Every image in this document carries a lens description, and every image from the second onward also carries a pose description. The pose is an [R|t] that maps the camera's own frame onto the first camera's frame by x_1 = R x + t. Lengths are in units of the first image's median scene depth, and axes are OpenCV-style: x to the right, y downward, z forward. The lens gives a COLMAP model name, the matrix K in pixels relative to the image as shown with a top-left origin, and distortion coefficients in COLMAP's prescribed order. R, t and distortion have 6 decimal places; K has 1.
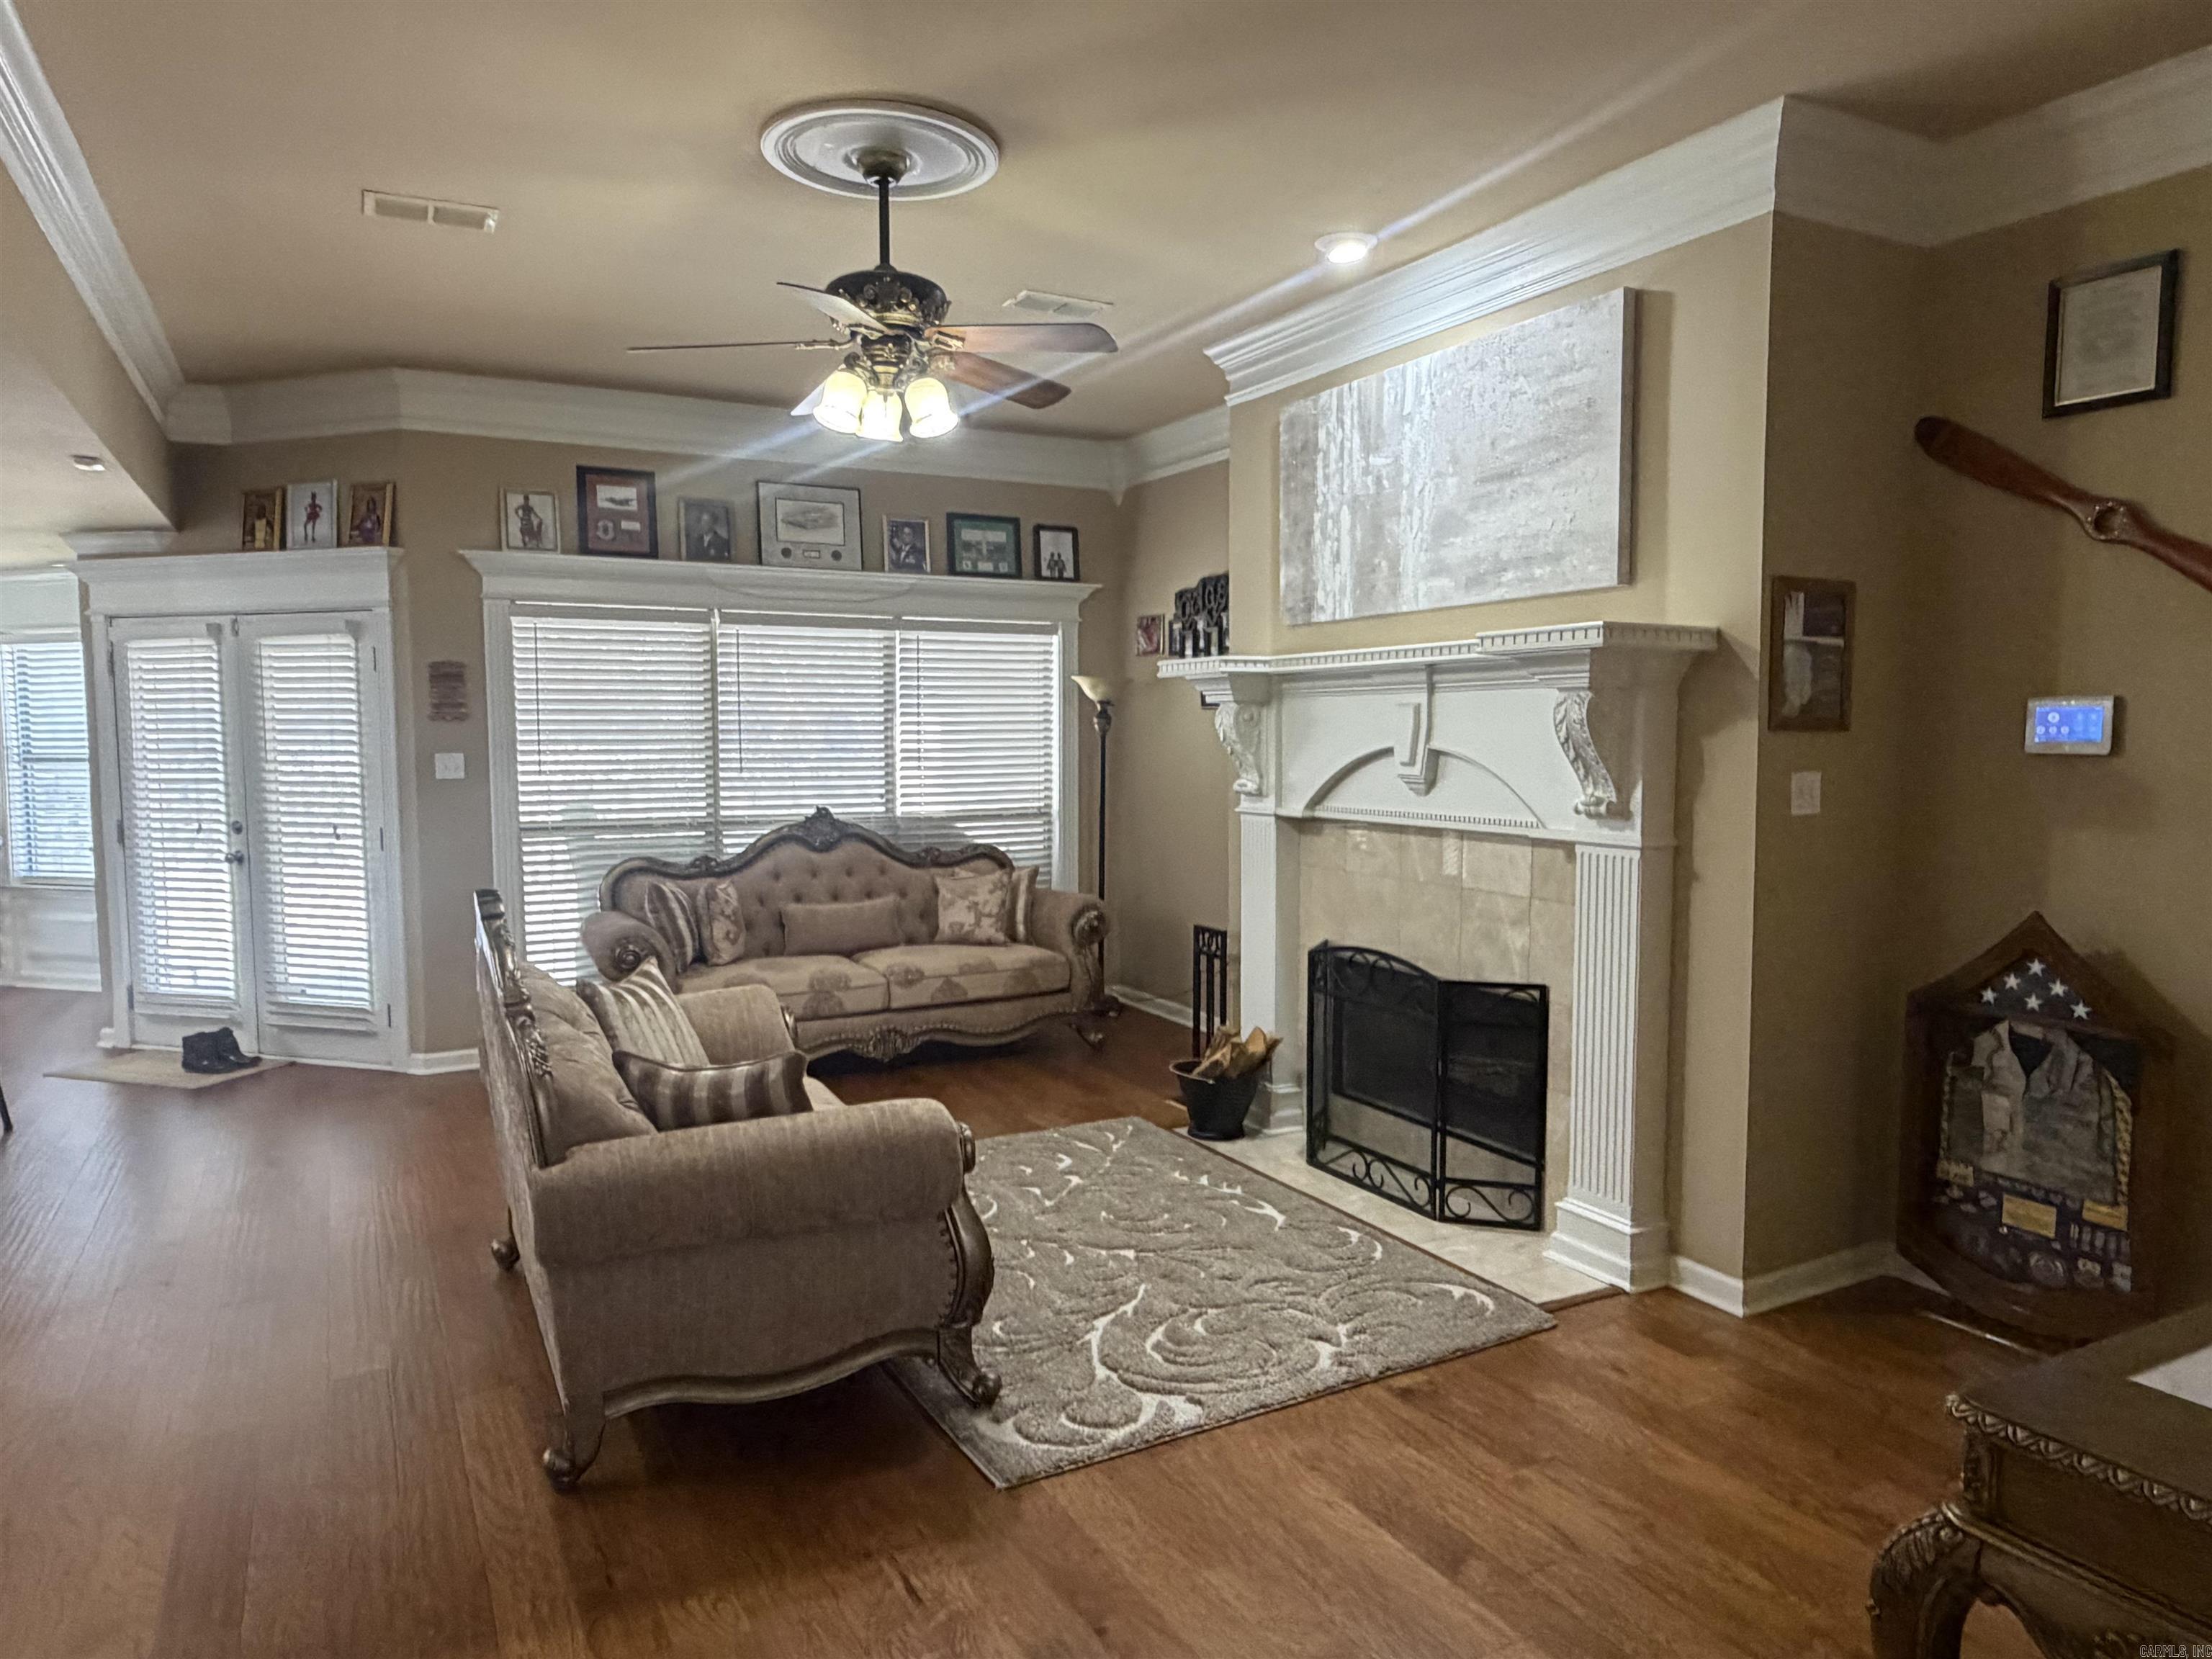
lens RADIAL K [[1421.9, 0, 1106.4], [0, 1421.9, 834.7], [0, 0, 1]] dist [-0.003126, -0.001238]
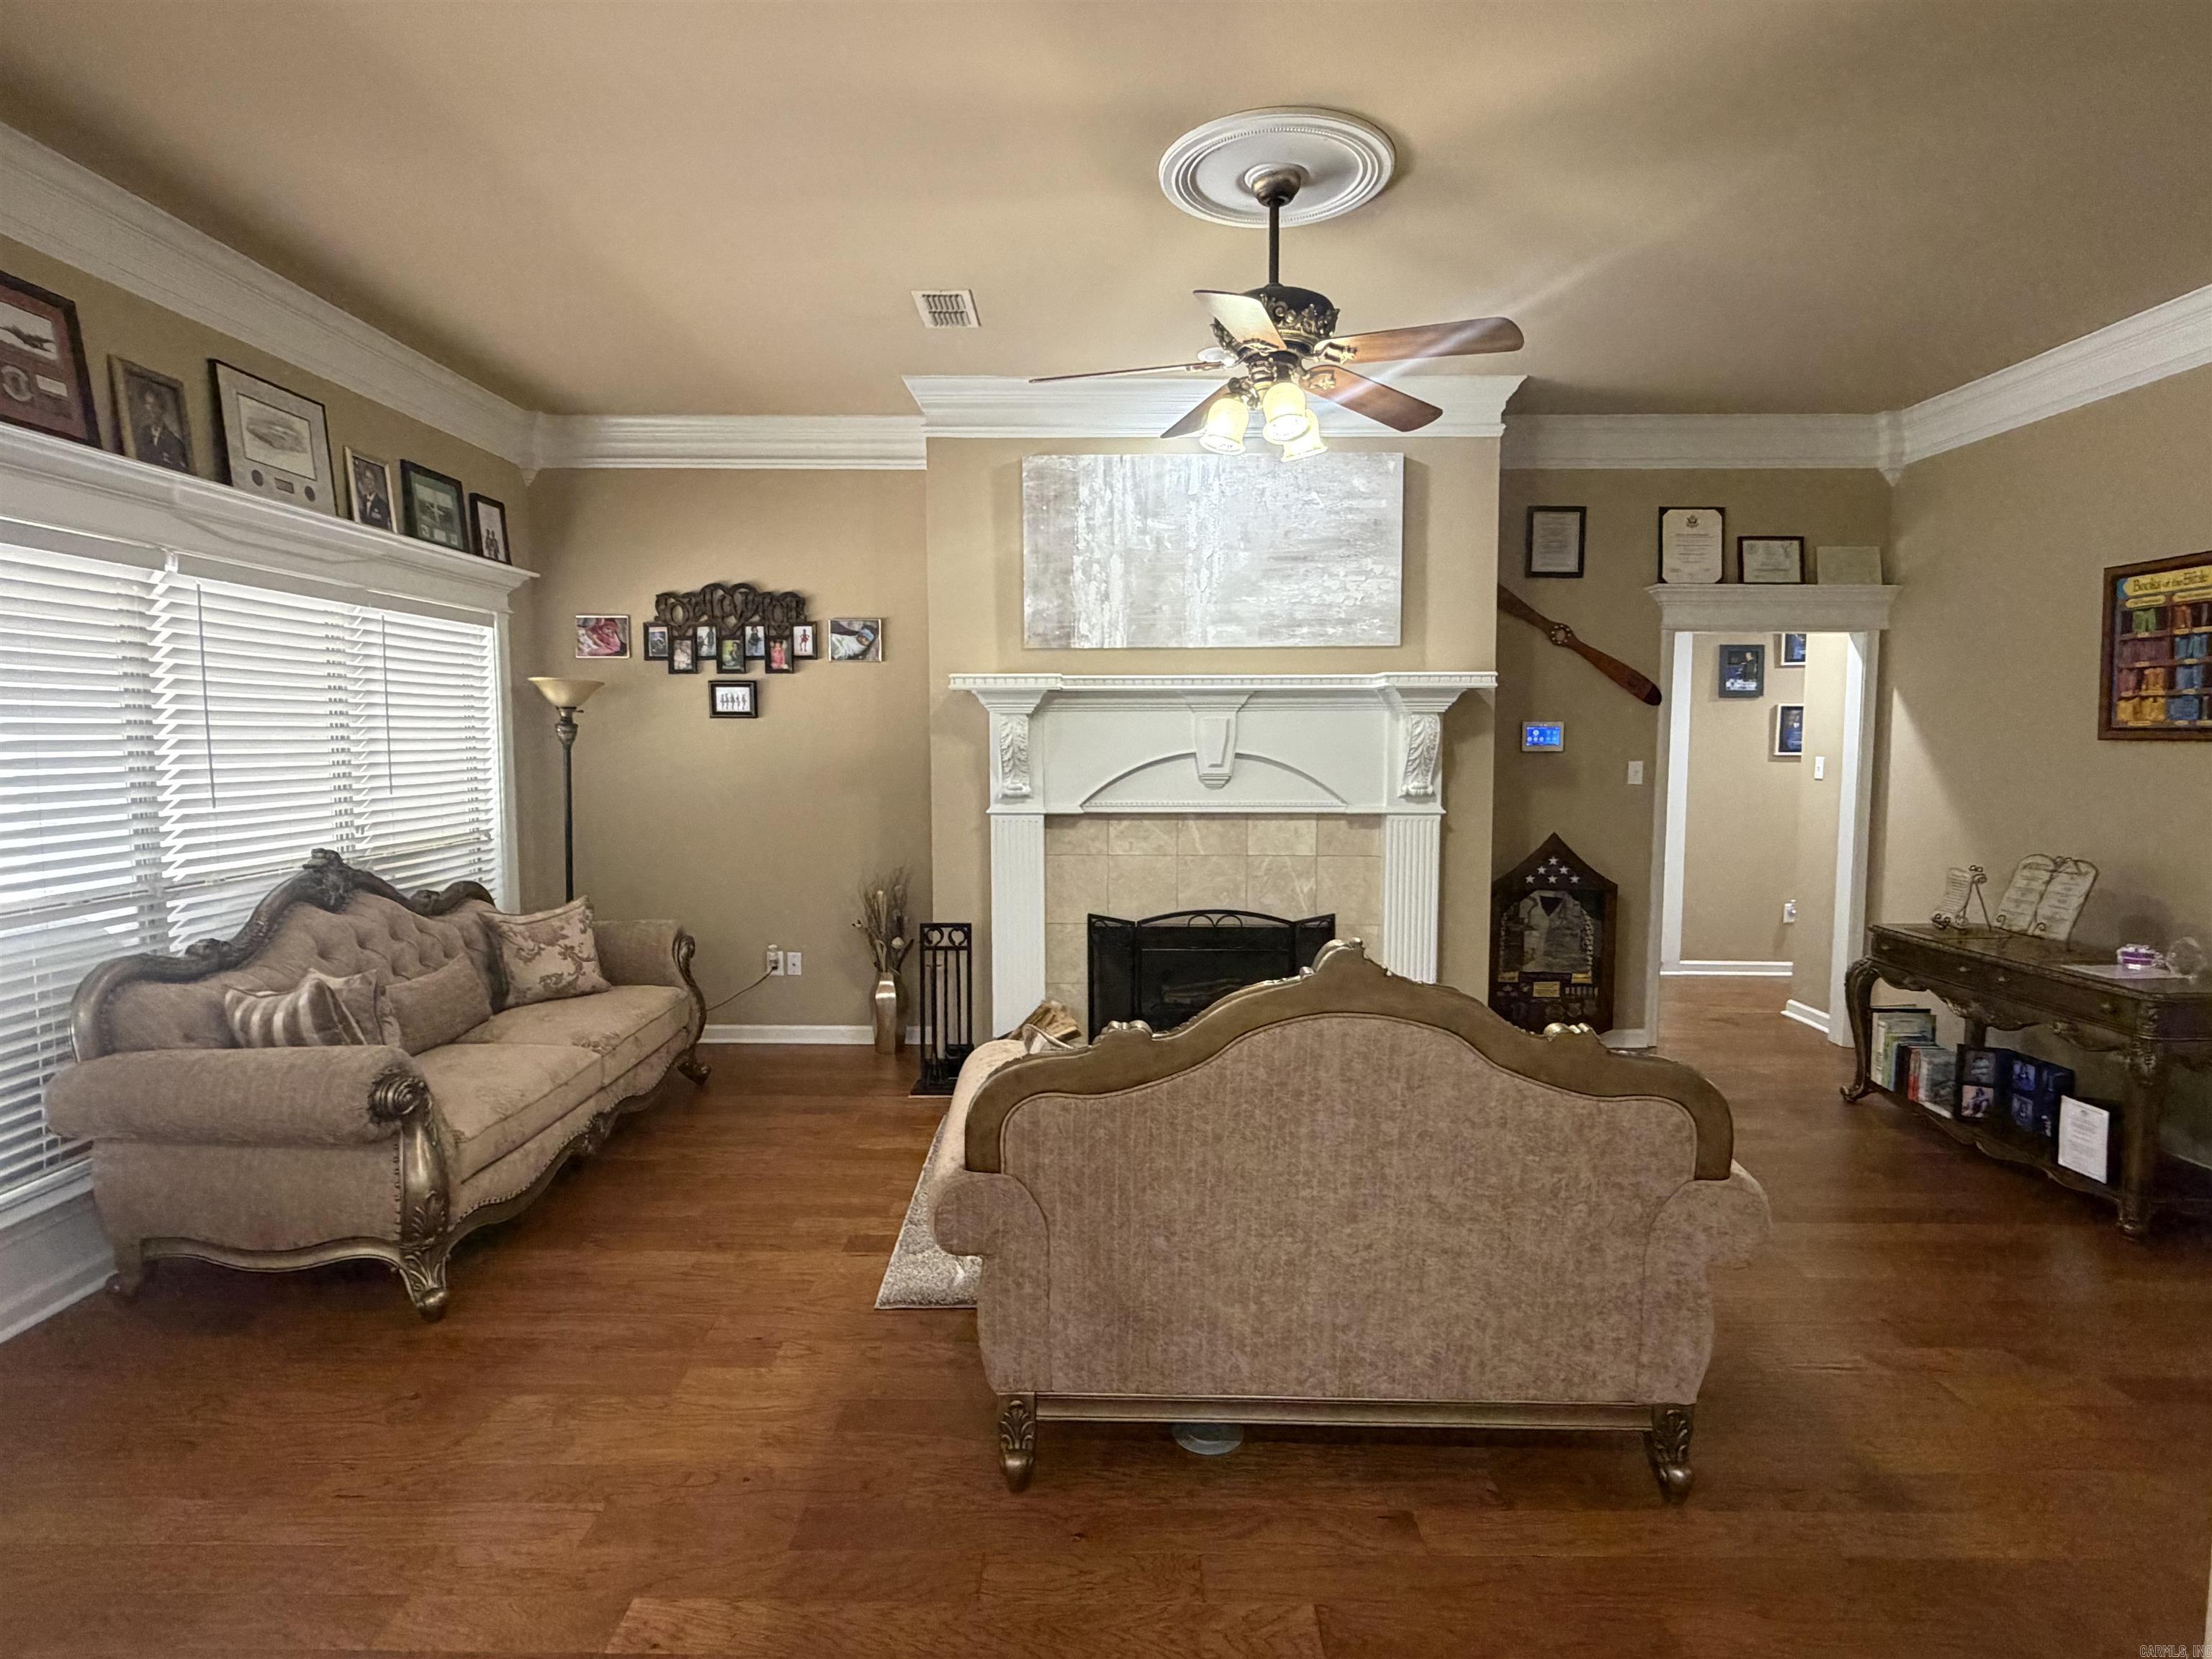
lens RADIAL K [[1169.5, 0, 1101.4], [0, 1169.5, 827.0], [0, 0, 1]] dist [-0.002359, 0.000274]
pose [[0.480911, -0.068477, 0.874091, -0.753553], [0.064526, 0.997006, 0.042605, -0.044242], [-0.874392, 0.035912, 0.483890, 0.552901]]
